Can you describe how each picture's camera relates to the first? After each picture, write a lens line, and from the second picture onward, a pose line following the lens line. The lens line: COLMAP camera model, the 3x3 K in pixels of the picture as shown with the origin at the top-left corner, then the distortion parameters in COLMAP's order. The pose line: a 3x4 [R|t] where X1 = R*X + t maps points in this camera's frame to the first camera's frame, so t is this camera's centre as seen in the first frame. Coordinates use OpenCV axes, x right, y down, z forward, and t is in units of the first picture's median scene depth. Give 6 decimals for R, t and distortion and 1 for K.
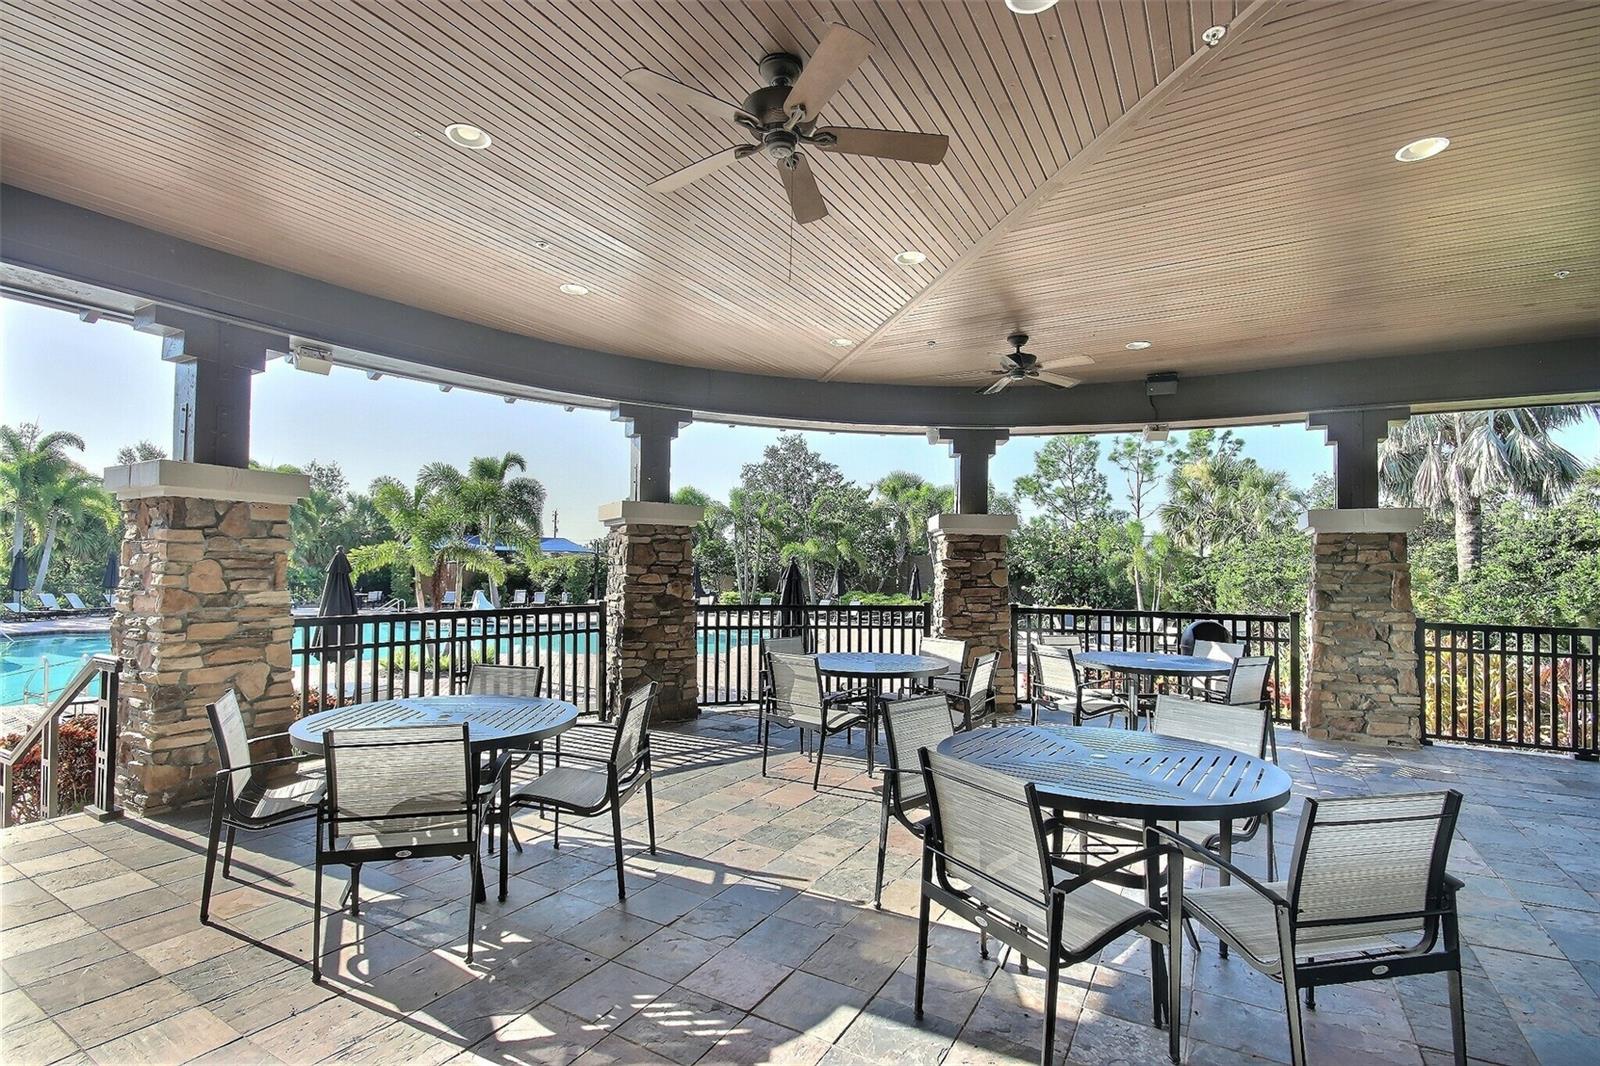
lens RADIAL K [[748.1, 0, 792.1], [0, 748.1, 555.4], [0, 0, 1]] dist [0.000762, 0.000057]
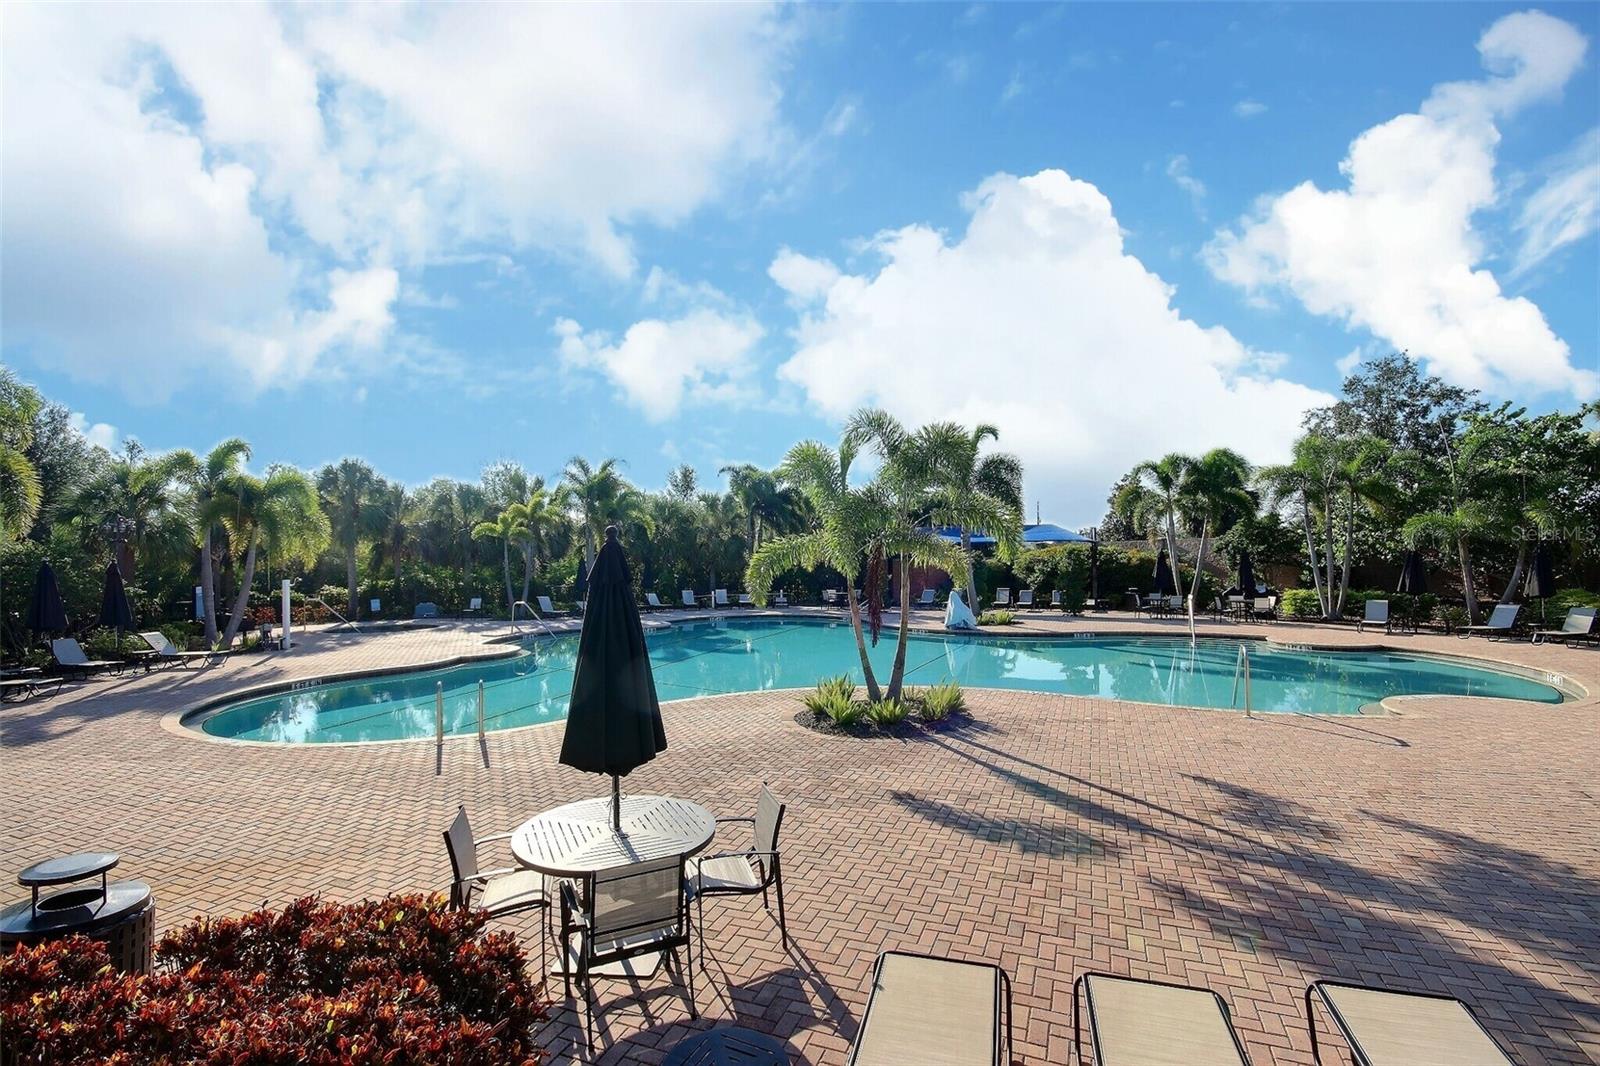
lens RADIAL K [[748.1, 0, 792.1], [0, 748.1, 555.4], [0, 0, 1]] dist [0.000762, 0.000057]
pose [[0.807795, -0.028768, -0.588761, -0.058340], [0.033397, 0.999438, -0.003014, 0.004052], [0.588517, -0.017228, 0.808302, 0.185468]]
